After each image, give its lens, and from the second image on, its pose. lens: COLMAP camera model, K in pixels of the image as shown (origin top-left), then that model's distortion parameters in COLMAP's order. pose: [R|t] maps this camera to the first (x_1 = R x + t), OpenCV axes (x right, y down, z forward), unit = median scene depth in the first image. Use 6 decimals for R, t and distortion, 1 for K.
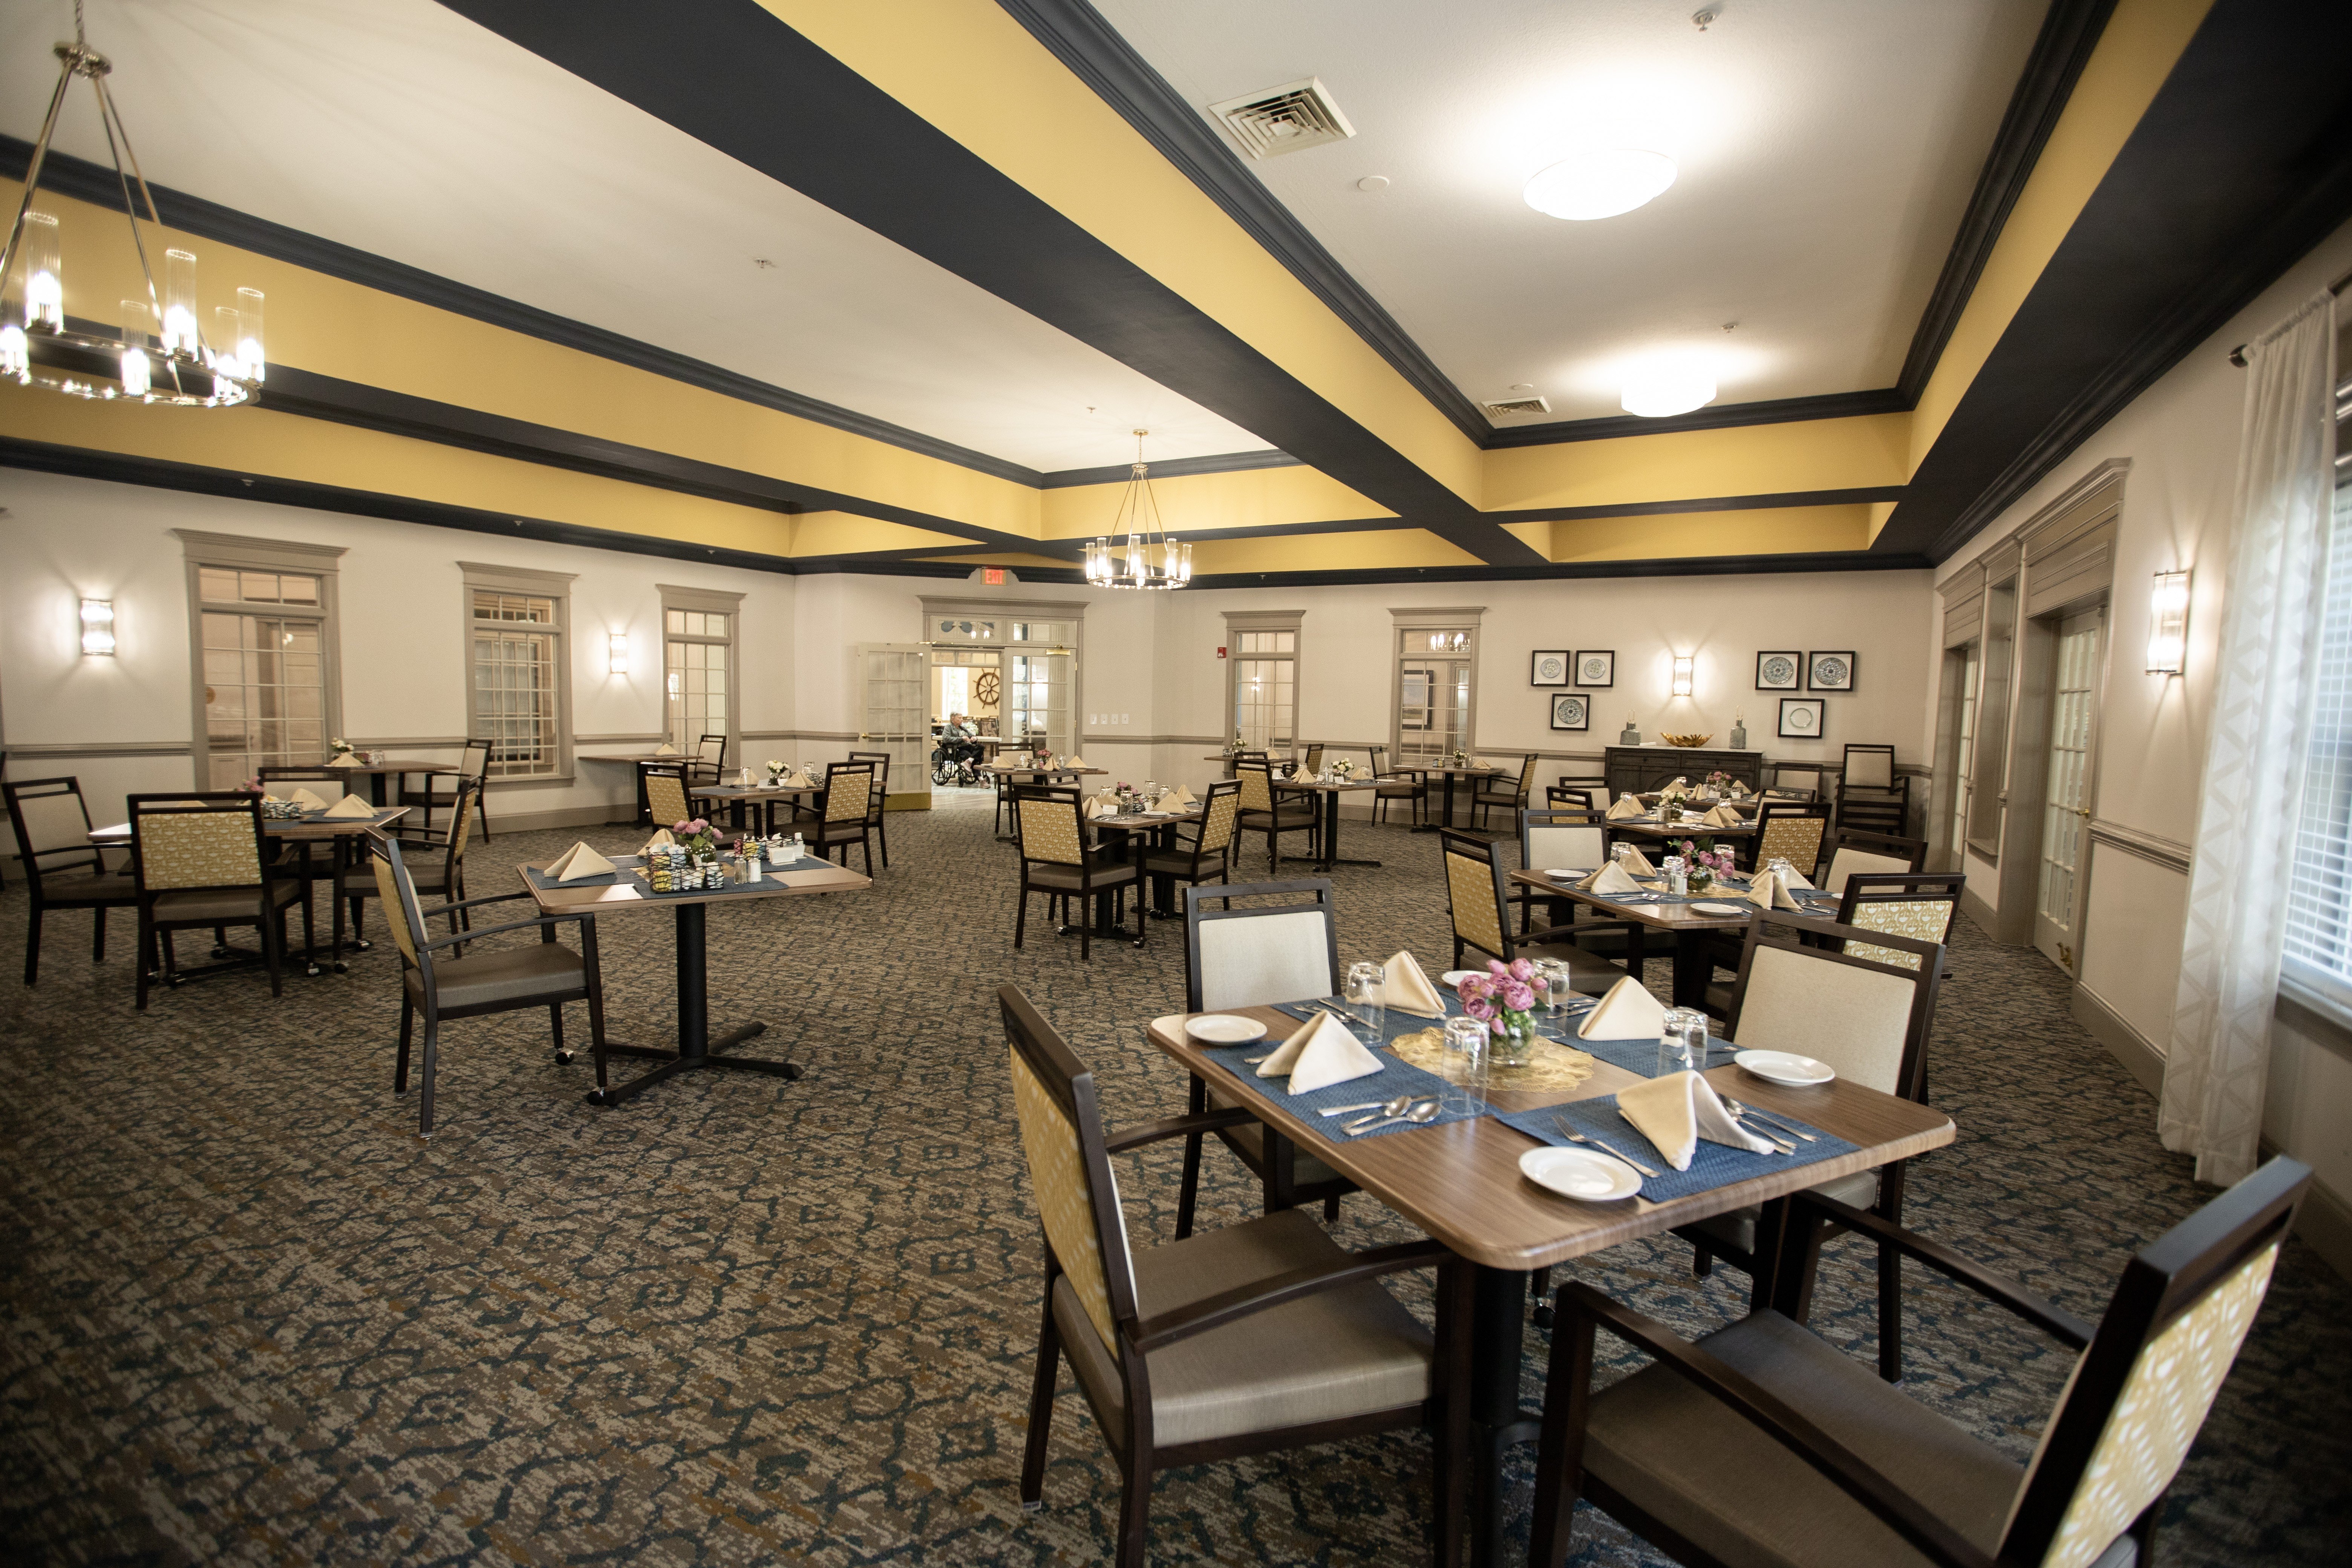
lens RADIAL K [[1078.7, 0, 1176.0], [0, 1078.7, 784.0], [0, 0, 1]] dist [-0.060134, 0.026646]
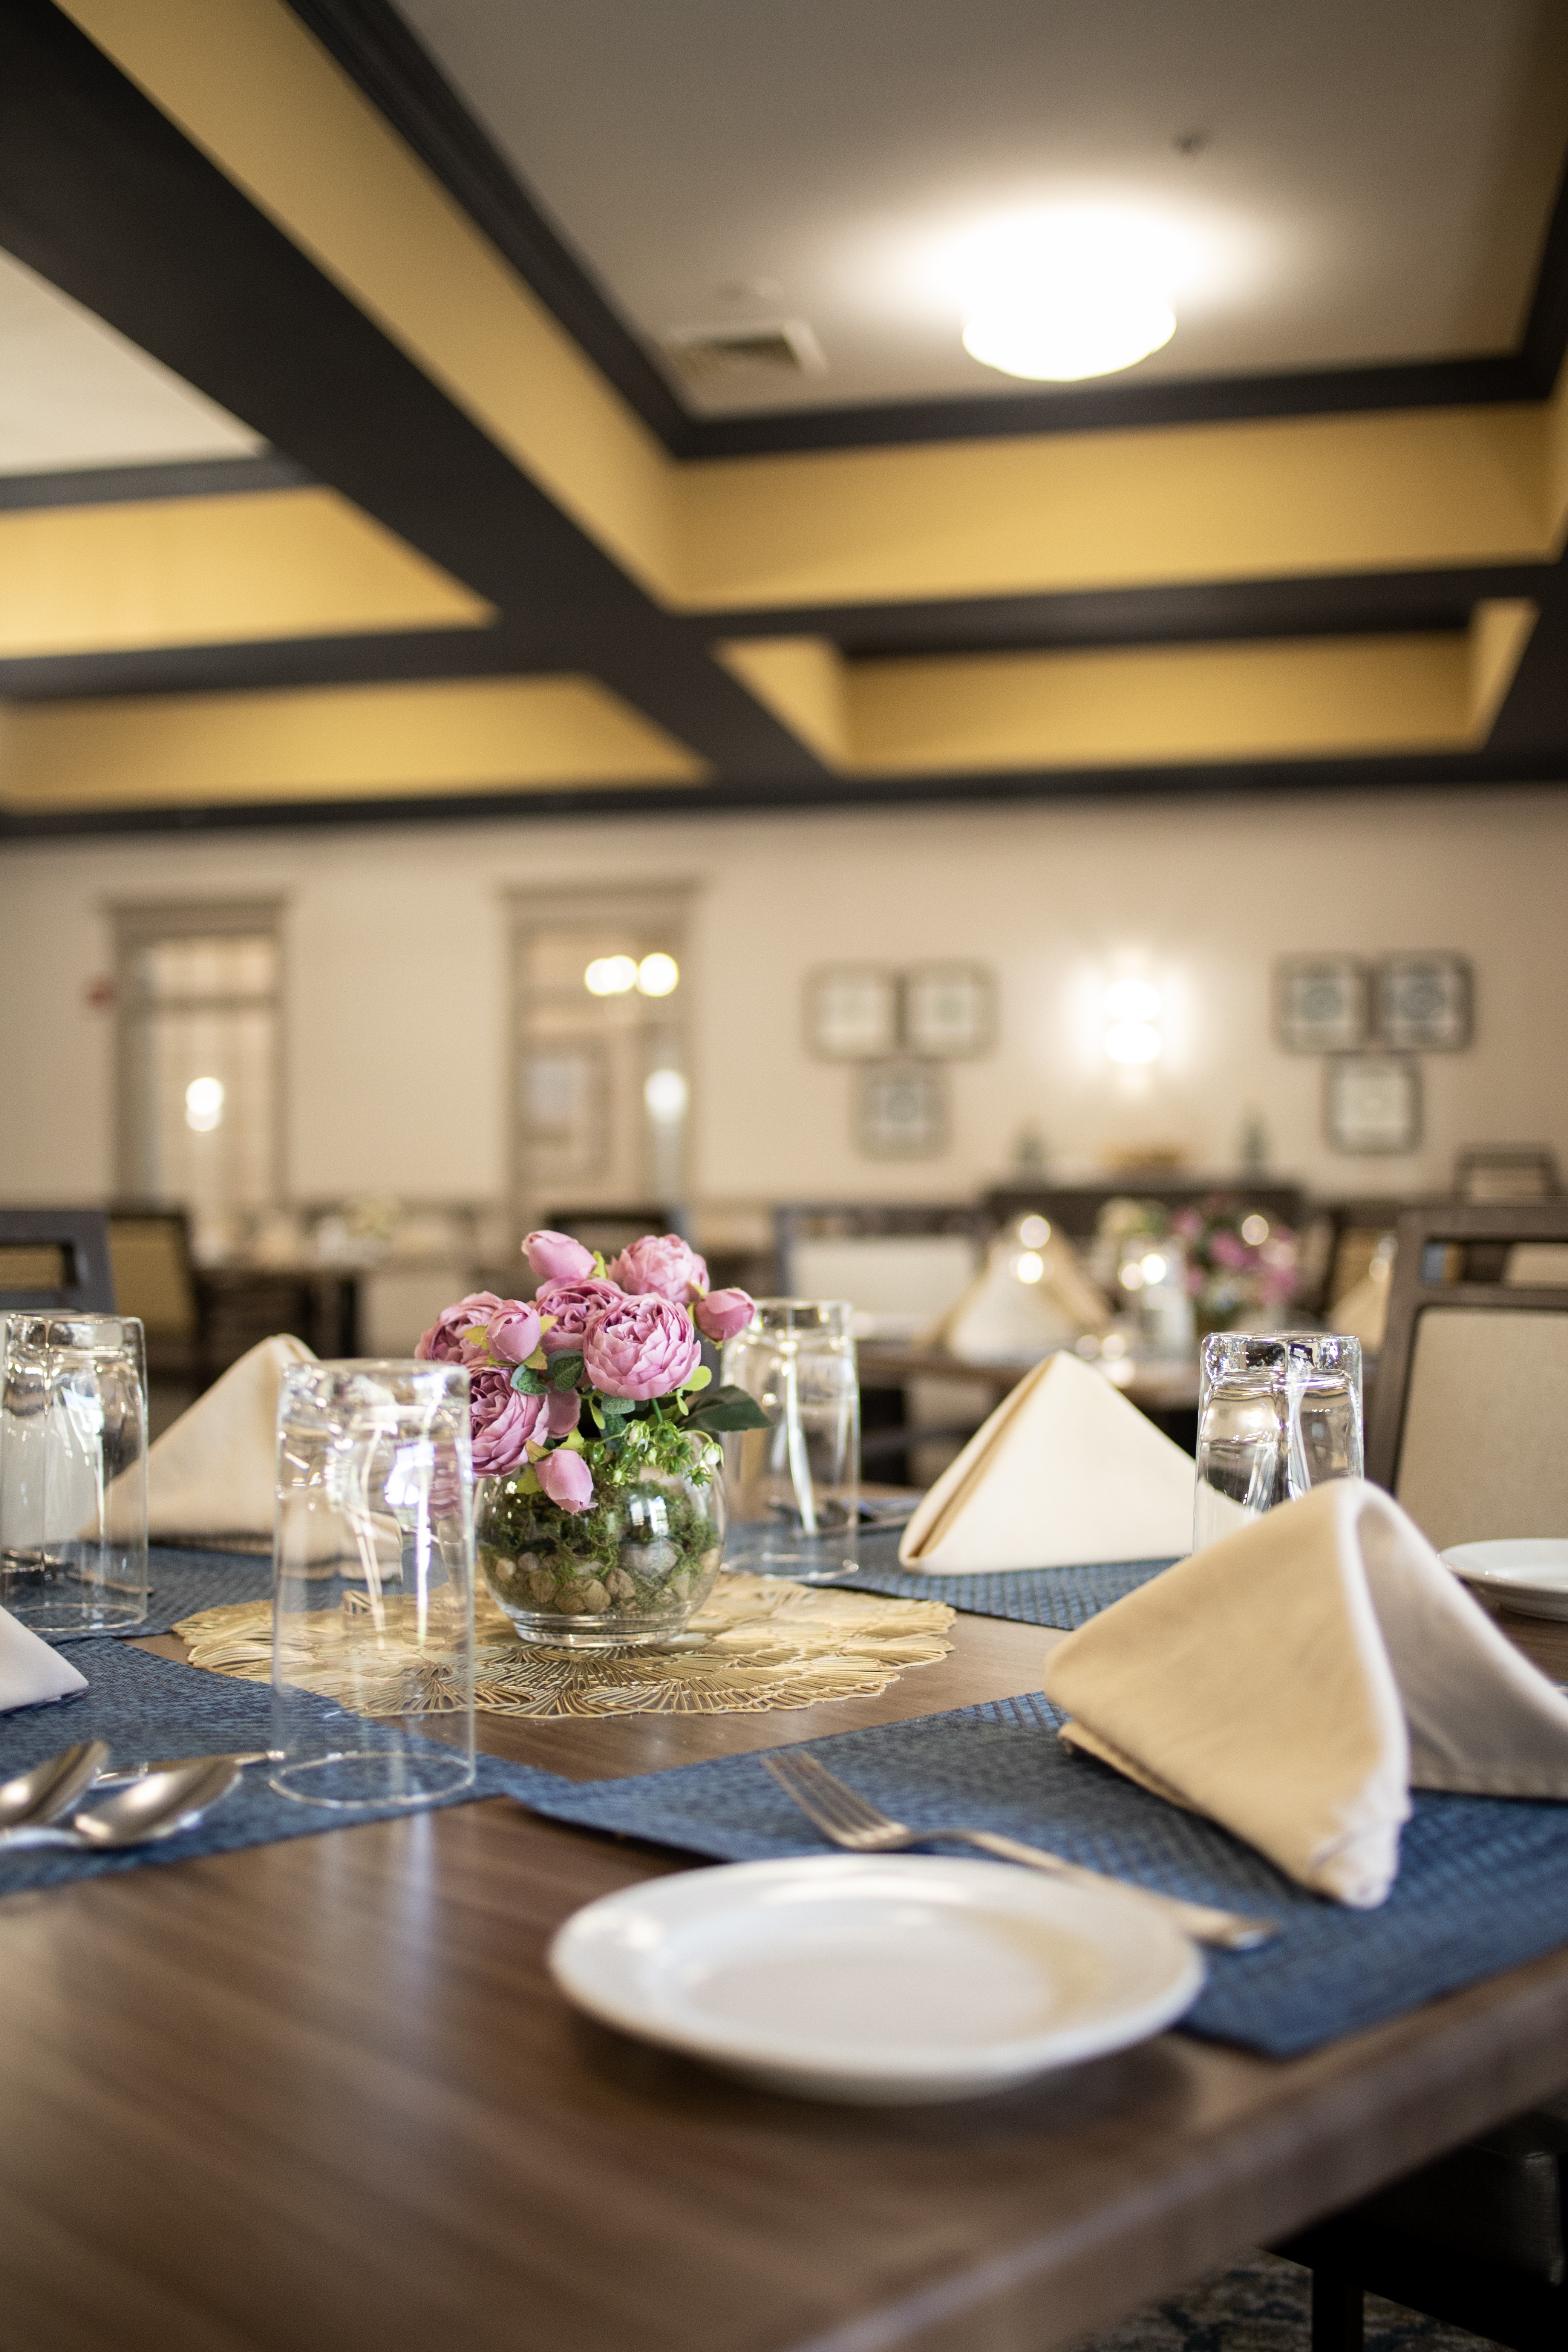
lens RADIAL K [[2286.8, 0, 784.0], [0, 2286.8, 1176.0], [0, 0, 1]] dist [-0.079581, 0.005982]
pose [[0.956983, -0.018565, 0.289549, 0.062733], [0.047865, 0.994379, -0.094444, 0.065941], [-0.286168, 0.104241, 0.952492, 0.152964]]
